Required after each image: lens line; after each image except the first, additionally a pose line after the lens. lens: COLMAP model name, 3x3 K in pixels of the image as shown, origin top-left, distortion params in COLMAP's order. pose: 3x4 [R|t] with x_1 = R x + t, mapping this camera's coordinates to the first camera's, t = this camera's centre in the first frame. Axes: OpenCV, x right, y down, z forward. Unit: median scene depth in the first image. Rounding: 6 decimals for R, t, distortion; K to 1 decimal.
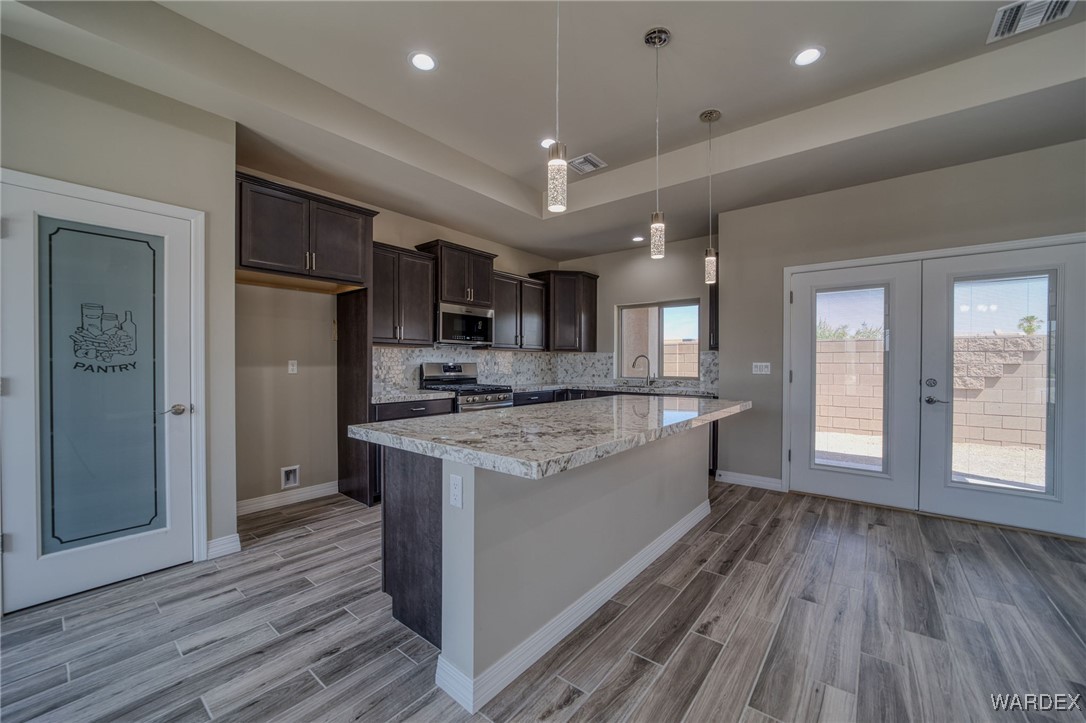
lens RADIAL K [[419.9, 0, 544.8], [0, 419.9, 365.4], [0, 0, 1]] dist [-0.035154, 0.008002]
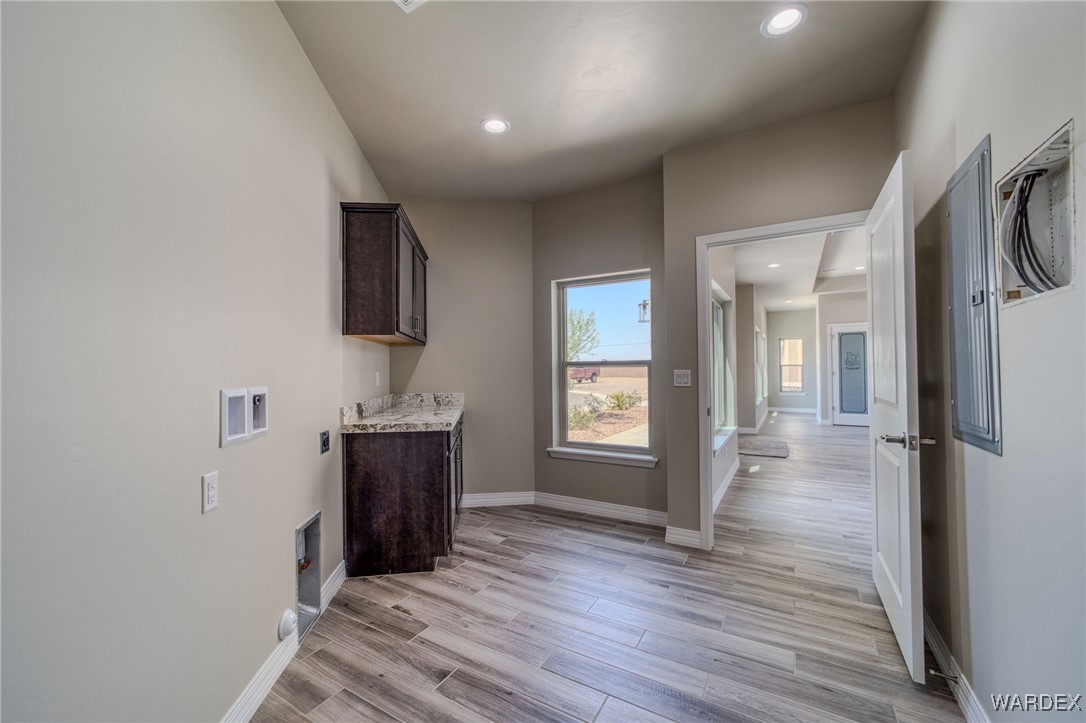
lens RADIAL K [[425.0, 0, 545.4], [0, 425.0, 362.4], [0, 0, 1]] dist [-0.008830, 0.000038]
pose [[0.146733, -0.022932, -0.988910, 1.557941], [0.001455, 0.999735, -0.022967, 0.023218], [0.989175, 0.001931, 0.146728, -1.563683]]
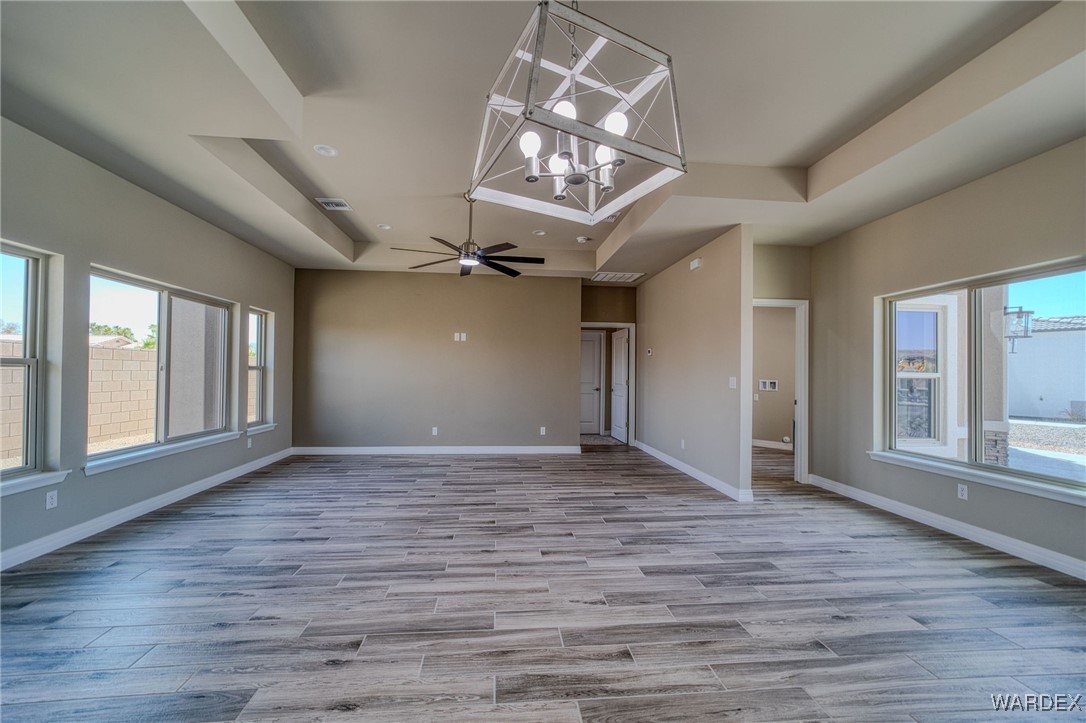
lens RADIAL K [[423.7, 0, 536.2], [0, 423.7, 369.6], [0, 0, 1]] dist [-0.012327, 0.007137]
pose [[-0.694596, -0.004316, 0.719387, 0.350253], [-0.007301, 0.999973, -0.001051, -0.005420], [-0.719363, -0.005982, -0.694608, 0.536717]]
